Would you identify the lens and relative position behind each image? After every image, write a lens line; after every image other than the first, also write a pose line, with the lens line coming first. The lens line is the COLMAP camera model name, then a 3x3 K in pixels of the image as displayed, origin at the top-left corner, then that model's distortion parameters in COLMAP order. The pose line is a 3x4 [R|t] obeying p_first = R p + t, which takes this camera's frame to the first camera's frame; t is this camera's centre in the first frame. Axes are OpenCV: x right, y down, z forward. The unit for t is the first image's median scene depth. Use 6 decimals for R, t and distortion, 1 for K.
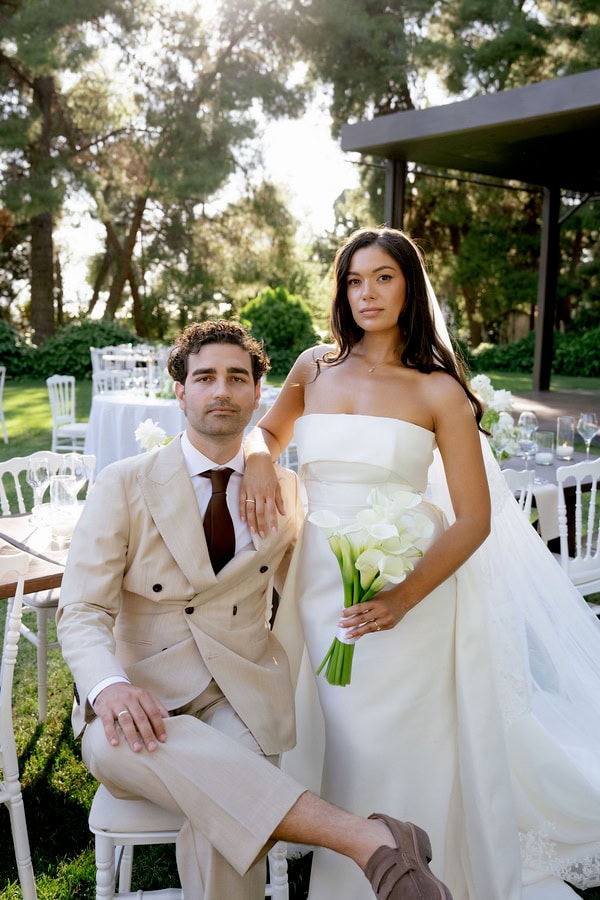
lens RADIAL K [[1092.8, 0, 300.0], [0, 1092.8, 450.0], [0, 0, 1]] dist [-0.004974, 0.044259]
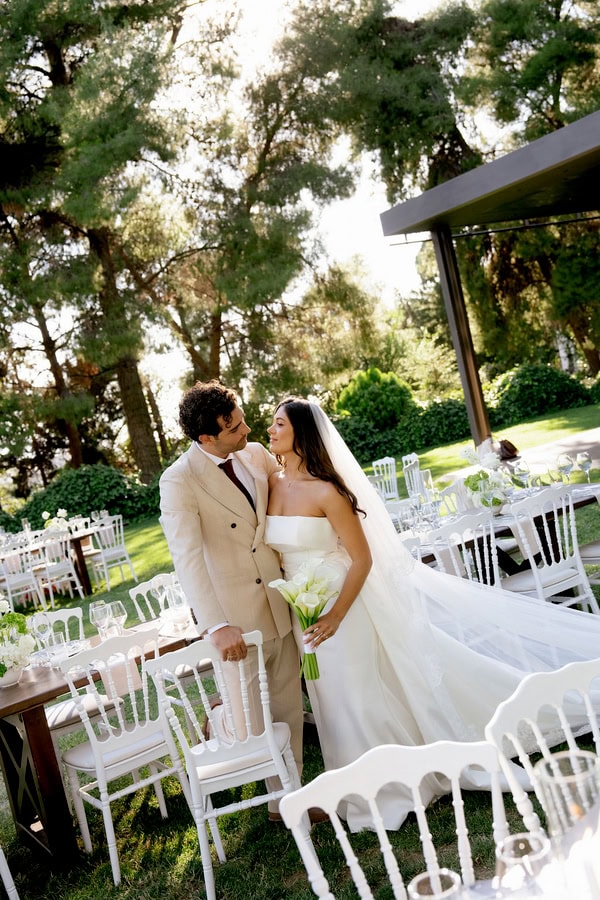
lens RADIAL K [[1643.4, 0, 300.0], [0, 1643.4, 450.0], [0, 0, 1]] dist [0.248546, -0.039564]
pose [[0.961703, -0.229182, -0.150342, 0.124833], [0.219992, 0.972585, -0.075378, 0.018790], [0.163495, 0.039417, 0.985756, -0.453649]]
